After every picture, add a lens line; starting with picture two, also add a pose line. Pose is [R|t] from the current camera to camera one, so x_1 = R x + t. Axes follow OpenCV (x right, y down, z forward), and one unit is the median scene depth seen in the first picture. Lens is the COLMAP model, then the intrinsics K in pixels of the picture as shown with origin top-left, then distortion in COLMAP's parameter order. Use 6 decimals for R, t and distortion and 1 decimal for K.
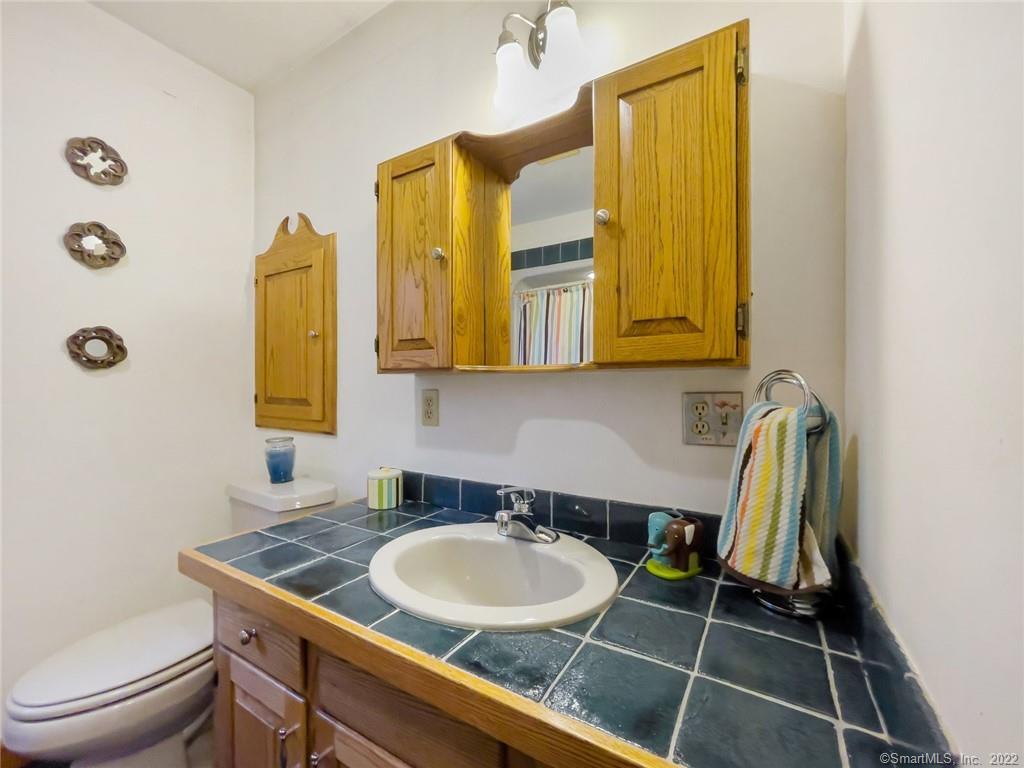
lens RADIAL K [[431.0, 0, 507.7], [0, 431.0, 385.0], [0, 0, 1]] dist [-0.001371, 0.000016]
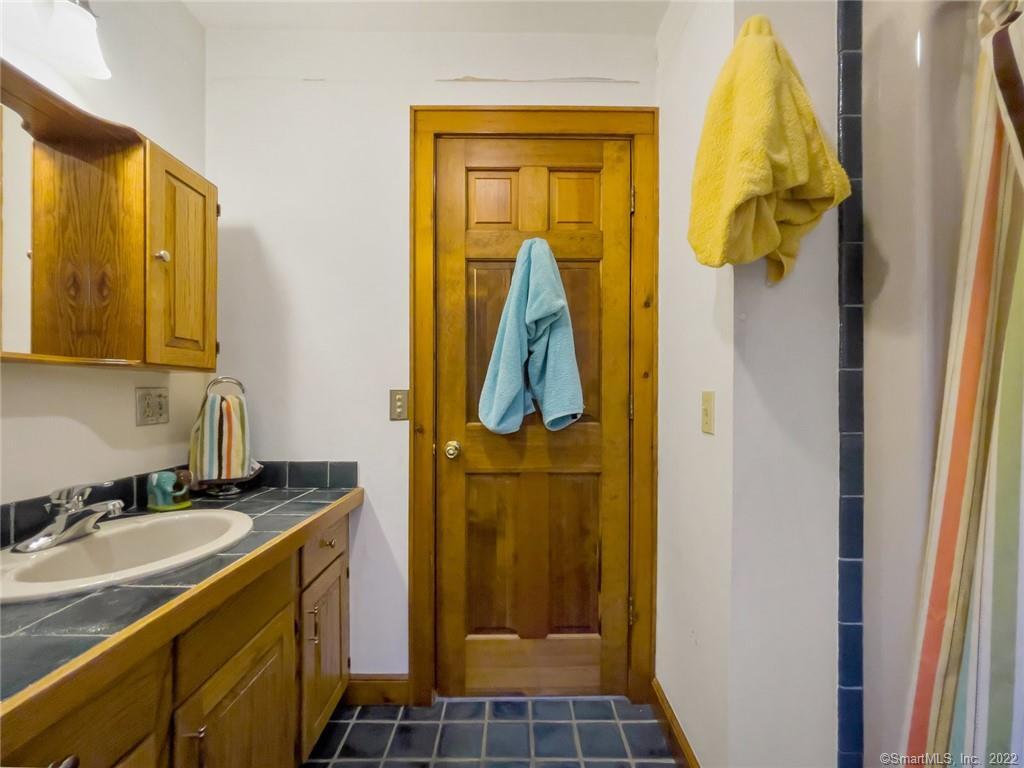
lens RADIAL K [[416.2, 0, 512.0], [0, 416.2, 384.0], [0, 0, 1]] dist [0.002292, 0.000365]
pose [[-0.519351, 0.018274, 0.854366, -1.138742], [-0.001892, 0.999744, -0.022533, 0.028607], [-0.854559, -0.013319, -0.519184, 0.584742]]
